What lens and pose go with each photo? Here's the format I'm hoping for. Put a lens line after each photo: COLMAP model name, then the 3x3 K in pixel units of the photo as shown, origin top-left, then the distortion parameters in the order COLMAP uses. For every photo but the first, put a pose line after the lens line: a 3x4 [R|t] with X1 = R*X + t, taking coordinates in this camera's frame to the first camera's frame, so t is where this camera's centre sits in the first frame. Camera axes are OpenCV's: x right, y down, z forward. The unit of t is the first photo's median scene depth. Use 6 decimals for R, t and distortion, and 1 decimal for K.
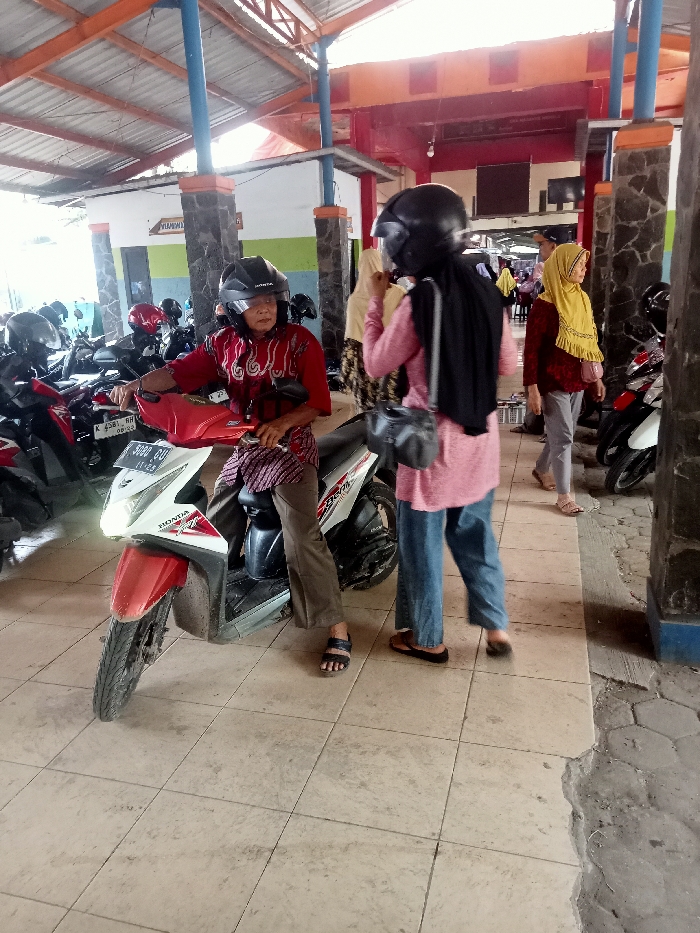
lens RADIAL K [[736.4, 0, 326.4], [0, 736.4, 476.8], [0, 0, 1]] dist [0.002829, 0.007347]
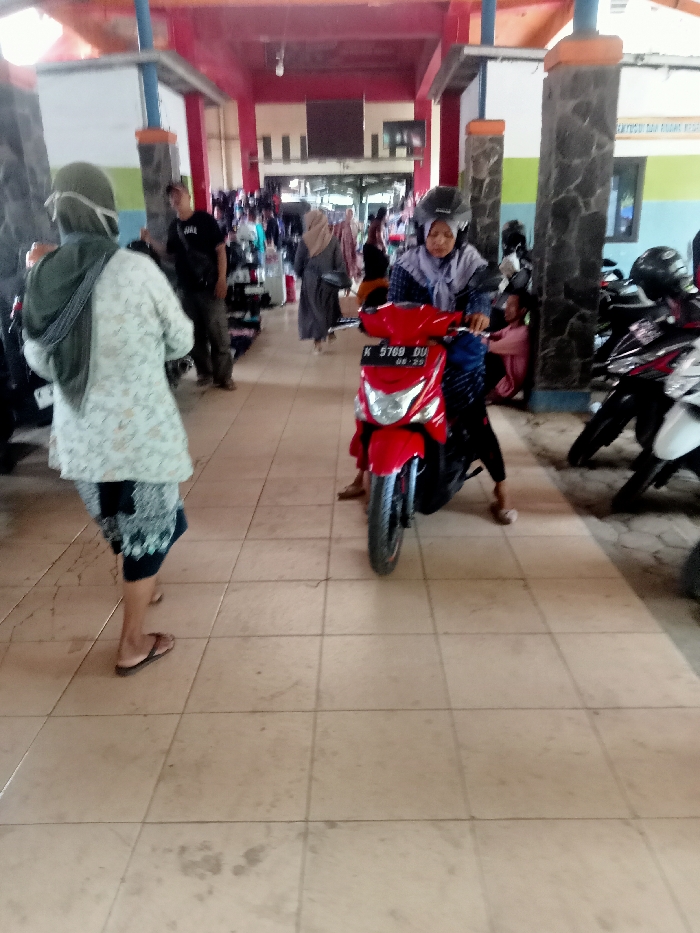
lens RADIAL K [[736.4, 0, 349.2], [0, 736.4, 476.3], [0, 0, 1]] dist [0.002829, 0.007347]
pose [[0.957698, -0.064039, 0.280559, -0.076979], [0.046406, 0.996533, 0.069057, -0.065637], [-0.284008, -0.053117, 0.957349, 0.274742]]
